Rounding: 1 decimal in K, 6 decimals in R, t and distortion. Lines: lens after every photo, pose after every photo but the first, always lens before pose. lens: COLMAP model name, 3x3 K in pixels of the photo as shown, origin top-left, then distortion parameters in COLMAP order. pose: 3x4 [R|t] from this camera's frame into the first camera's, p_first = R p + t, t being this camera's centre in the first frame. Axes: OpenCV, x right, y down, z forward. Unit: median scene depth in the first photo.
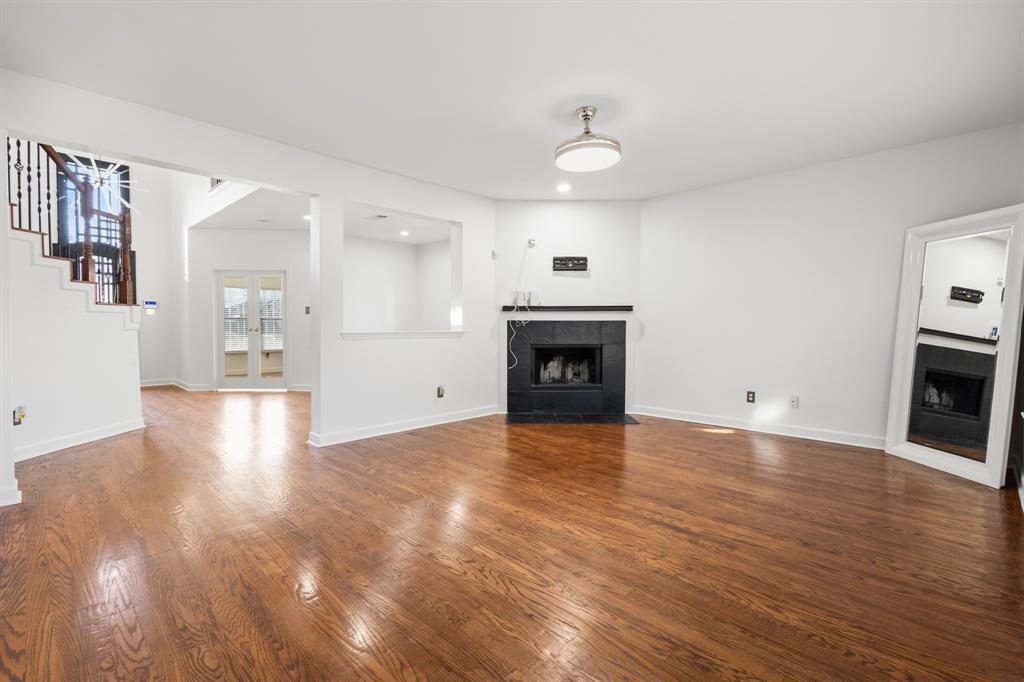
lens RADIAL K [[473.1, 0, 512.3], [0, 473.1, 341.7], [0, 0, 1]] dist [0.010029, -0.001544]
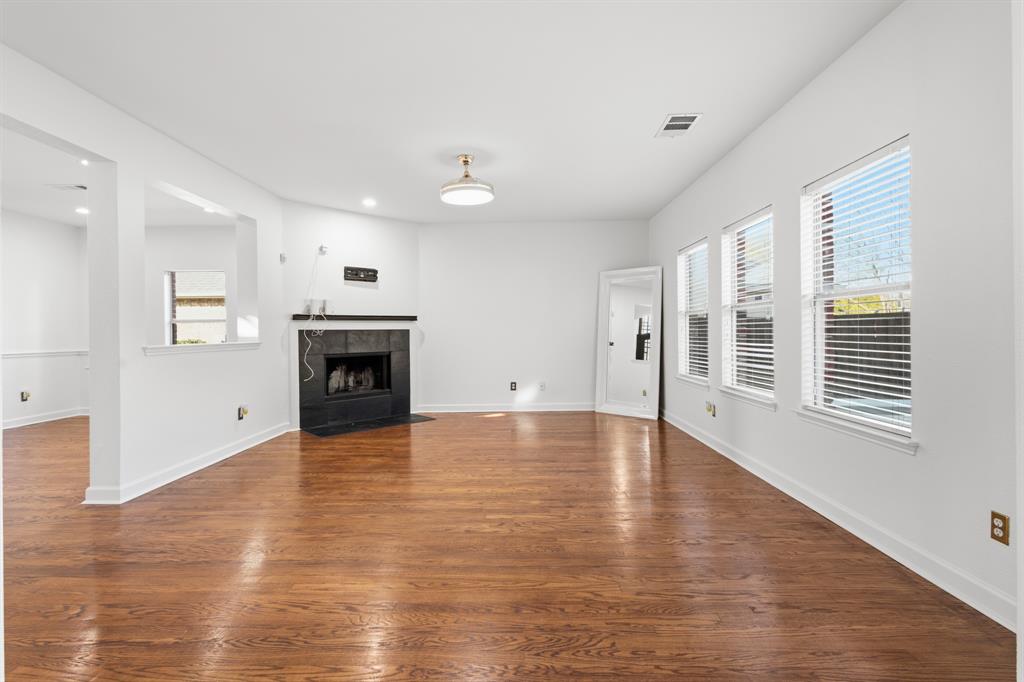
lens RADIAL K [[473.1, 0, 519.6], [0, 473.1, 337.0], [0, 0, 1]] dist [0.010029, -0.001544]
pose [[0.723413, -0.016300, 0.690223, -0.342985], [0.035996, 0.999252, -0.014129, -0.001788], [-0.689476, 0.035067, 0.723459, 0.021966]]
